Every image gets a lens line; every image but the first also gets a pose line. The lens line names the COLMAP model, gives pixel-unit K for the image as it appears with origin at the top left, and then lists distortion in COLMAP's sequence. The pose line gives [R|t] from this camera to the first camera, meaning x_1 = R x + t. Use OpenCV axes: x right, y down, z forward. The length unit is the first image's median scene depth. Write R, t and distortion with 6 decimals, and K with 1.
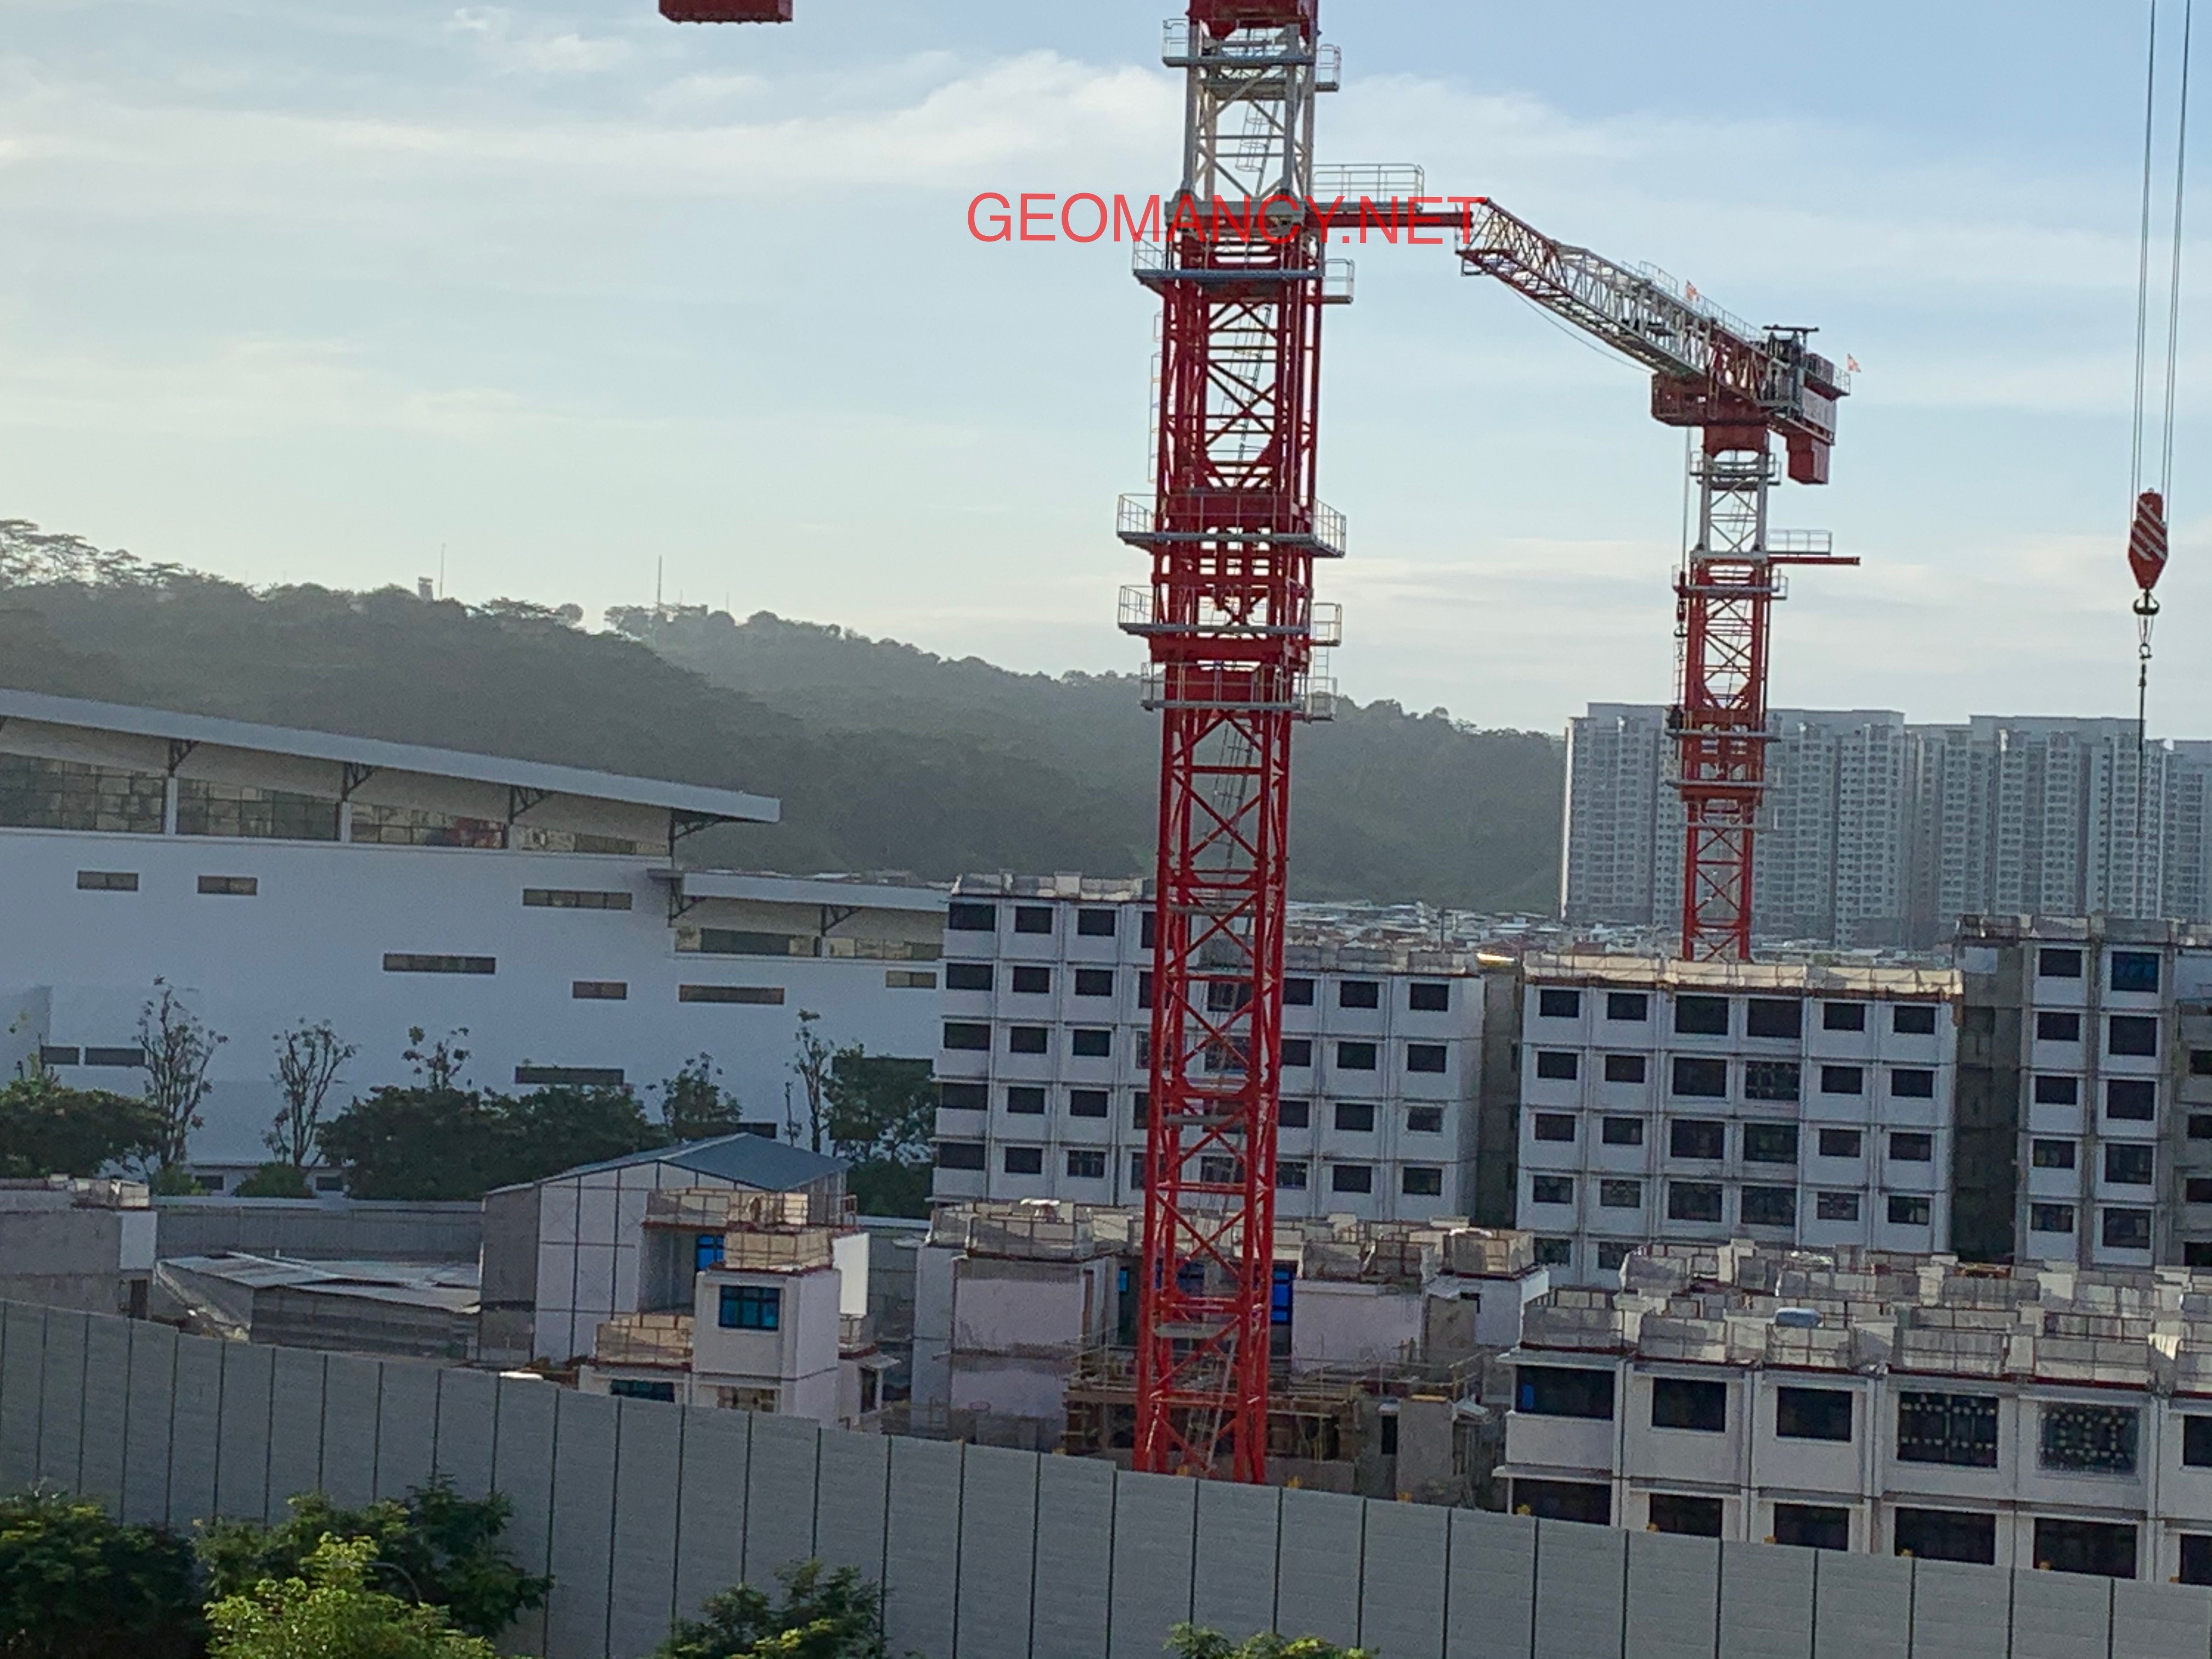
lens RADIAL K [[4498.5, 0, 1086.7], [0, 4498.5, 798.3], [0, 0, 1]] dist [0.222742, -0.905791]
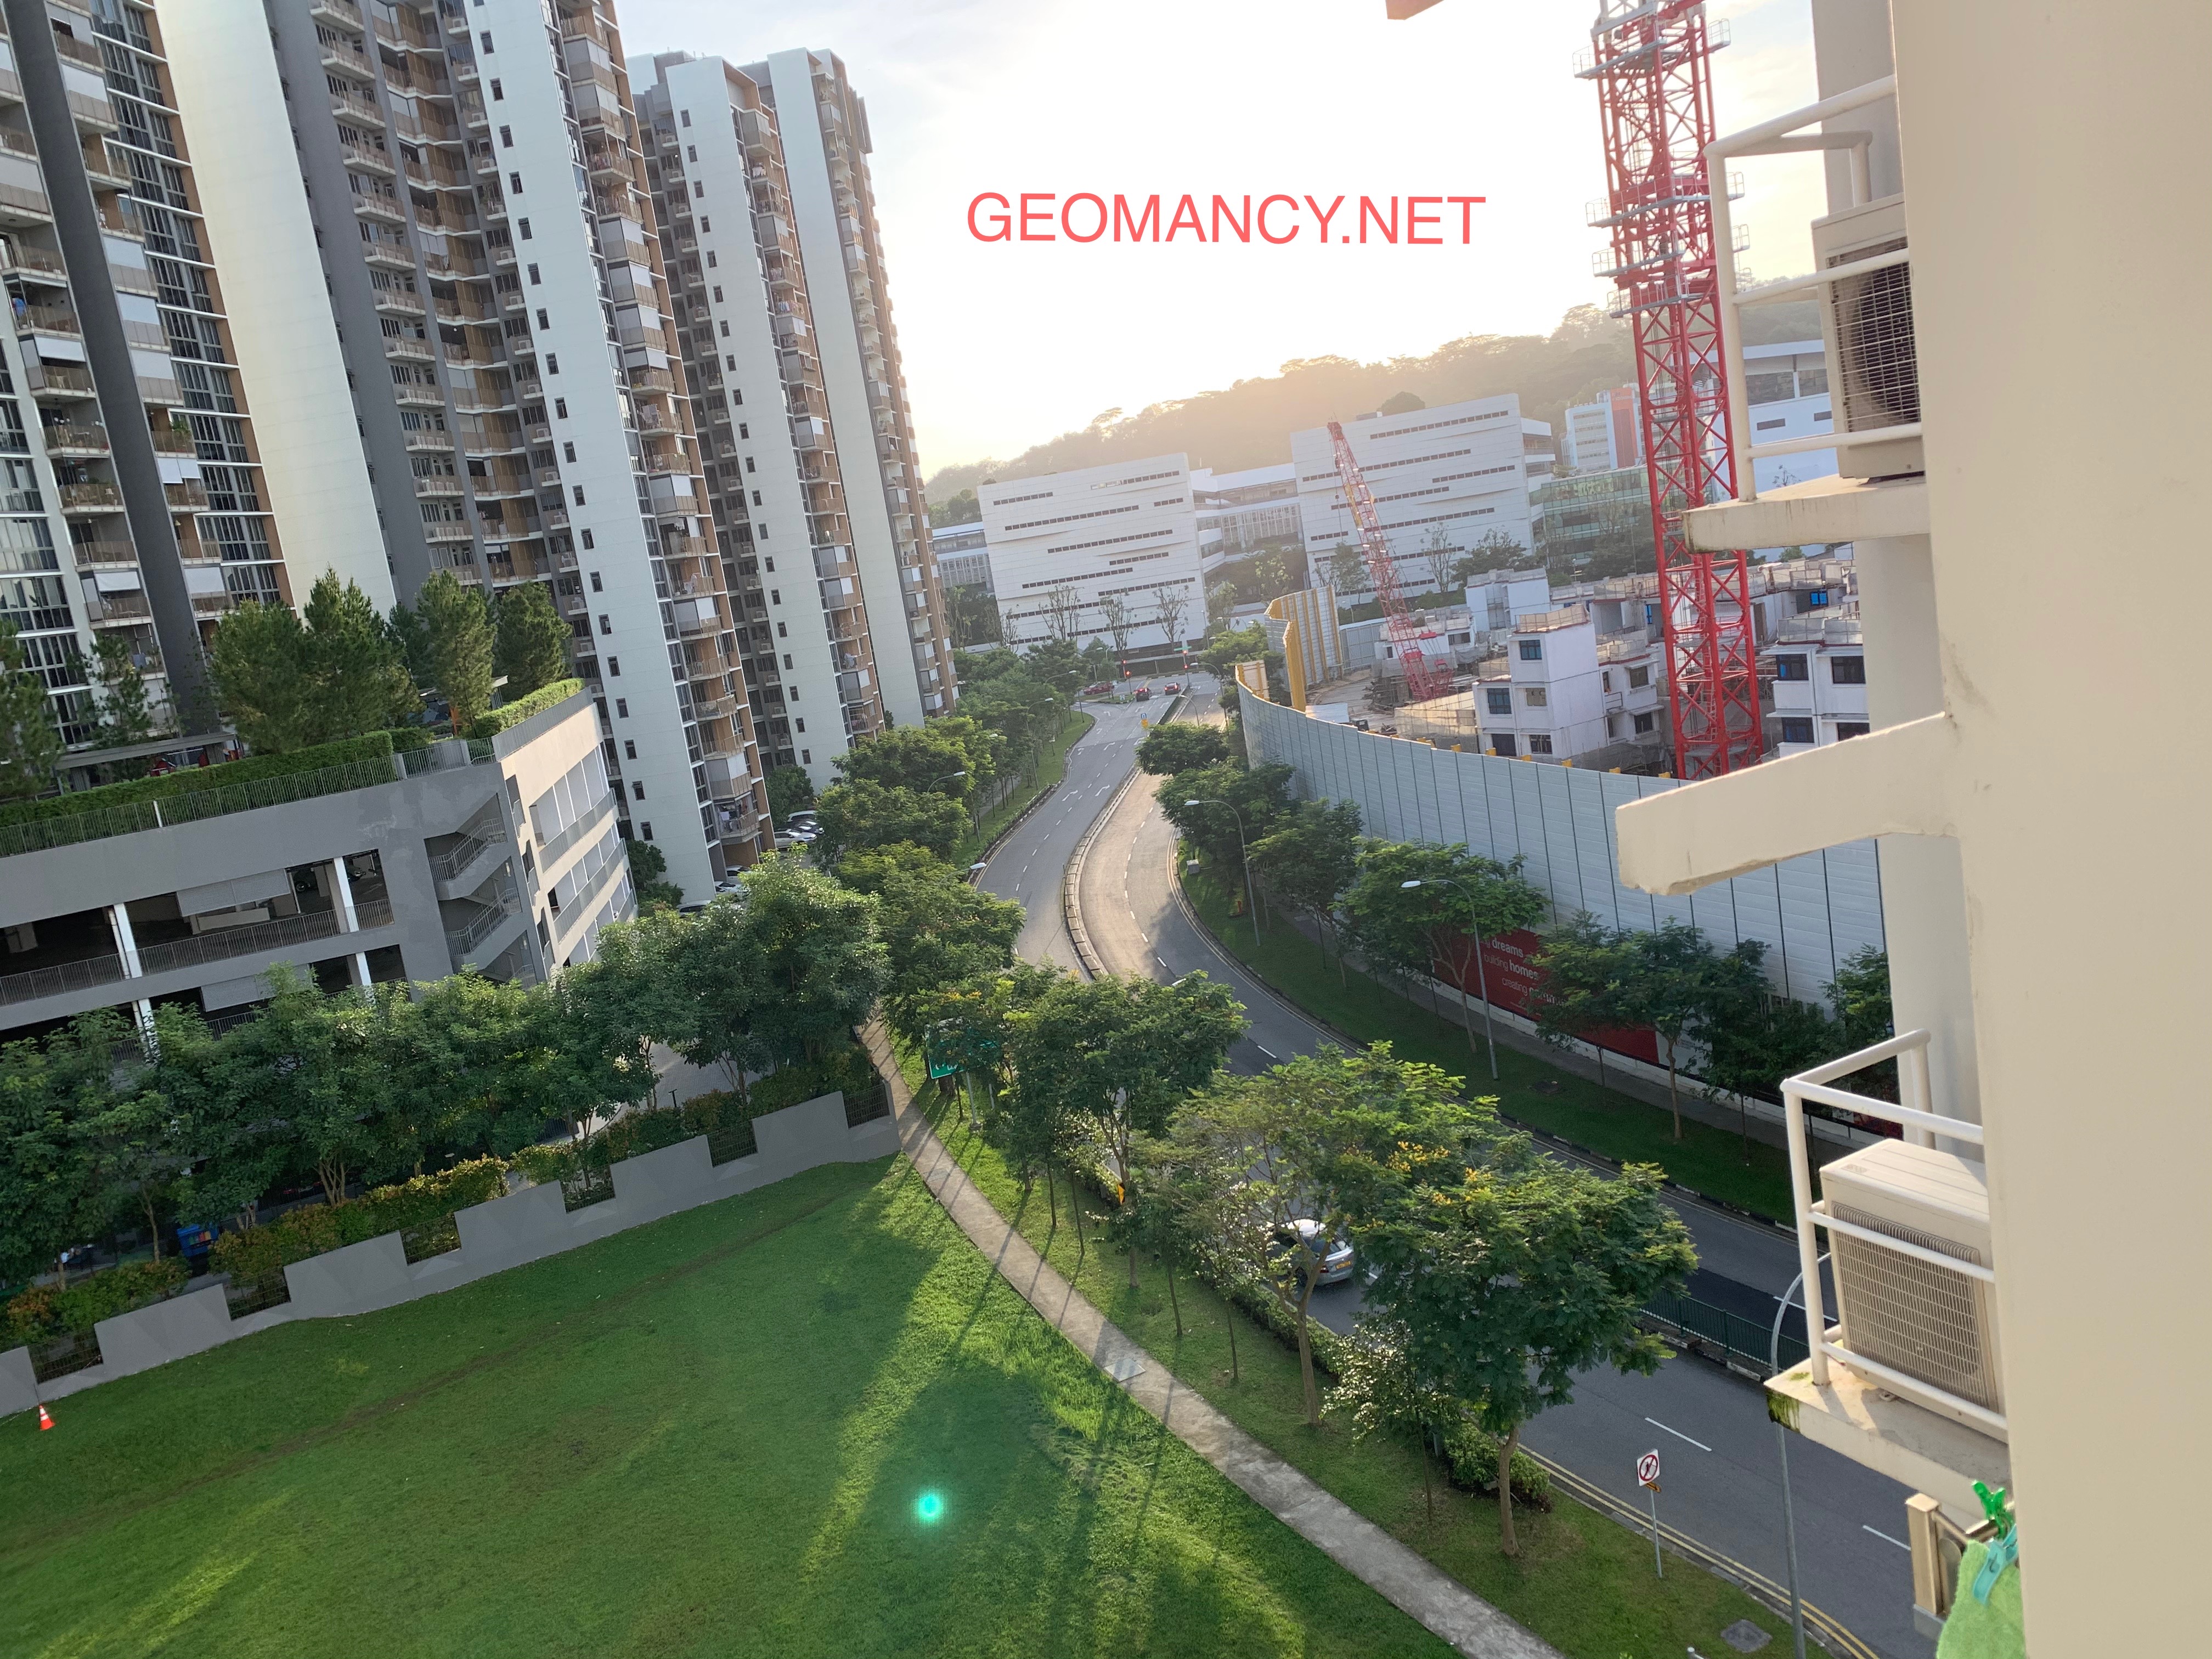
lens RADIAL K [[1680.2, 0, 1112.5], [0, 1680.2, 781.7], [0, 0, 1]] dist [0.052486, -0.046267]
pose [[0.679469, -0.046468, -0.732232, 0.272944], [0.203402, 0.970806, 0.127138, 0.025623], [0.704947, -0.235324, 0.669084, 0.250263]]
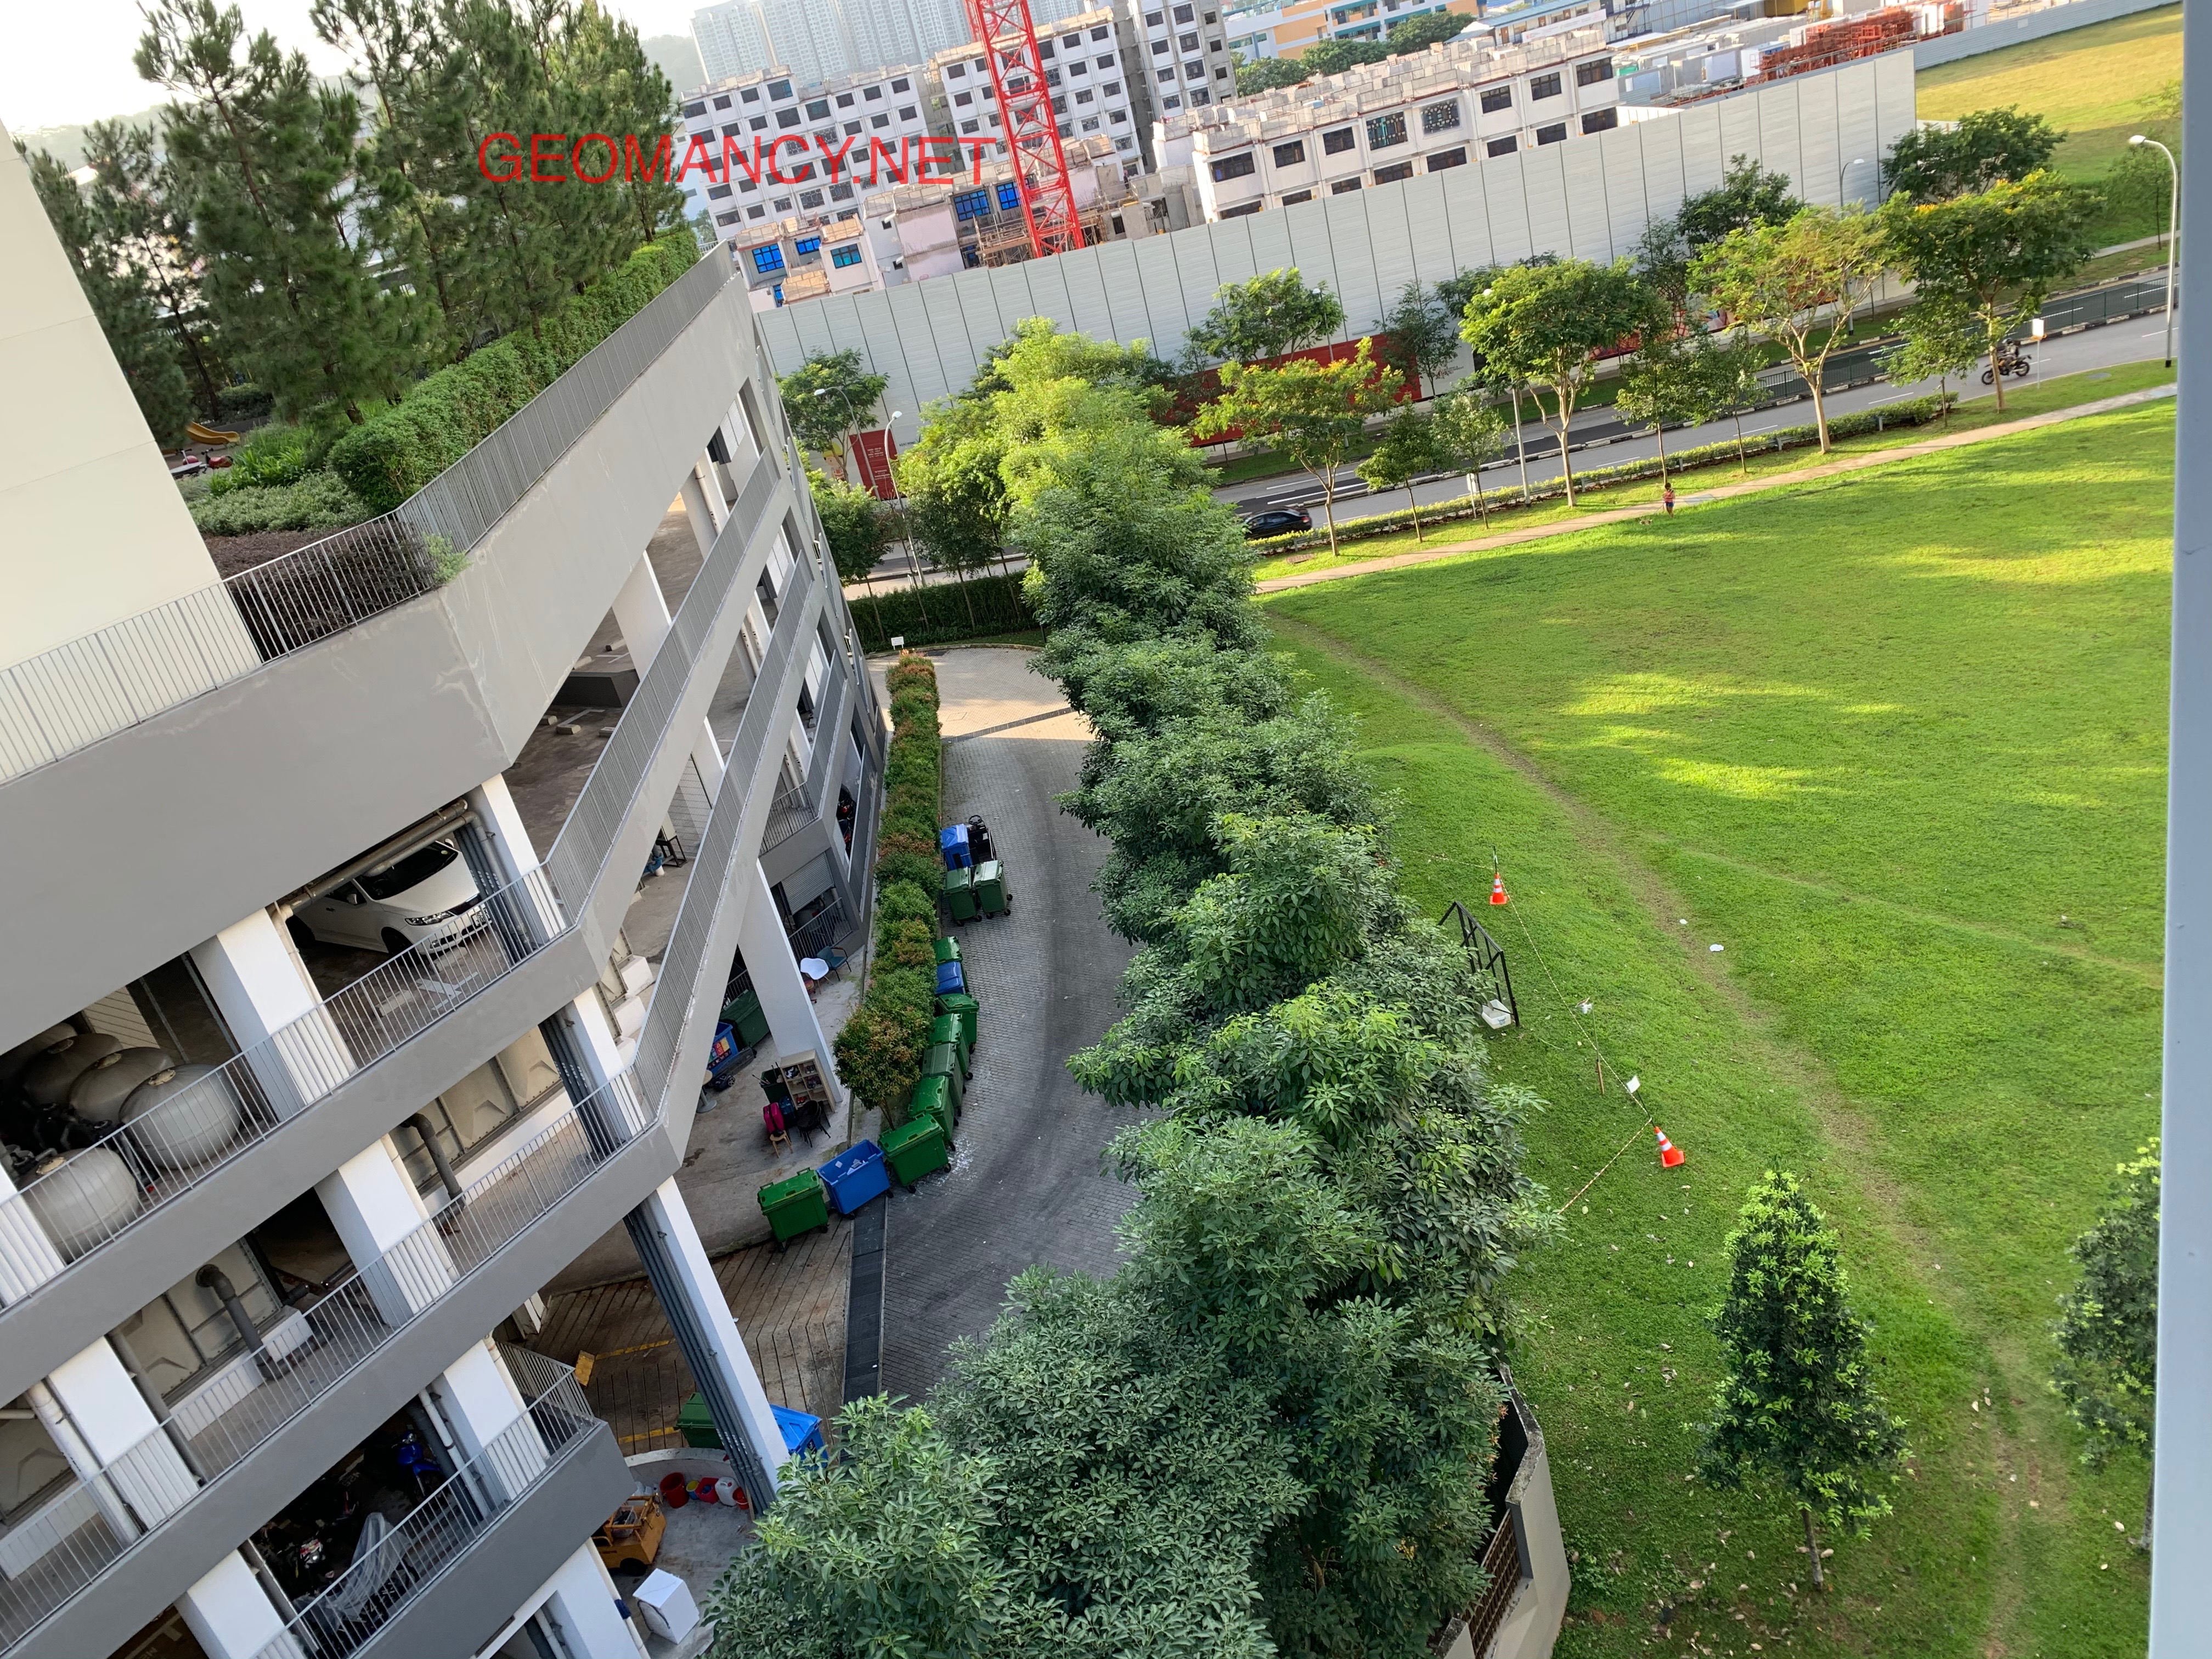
lens RADIAL K [[1690.9, 0, 1106.2], [0, 1690.9, 813.0], [0, 0, 1]] dist [0.022813, -0.015457]
pose [[0.906052, -0.375707, 0.194713, -0.174256], [0.260294, 0.857607, 0.443572, 0.006124], [-0.333640, -0.351217, 0.874832, 0.082375]]
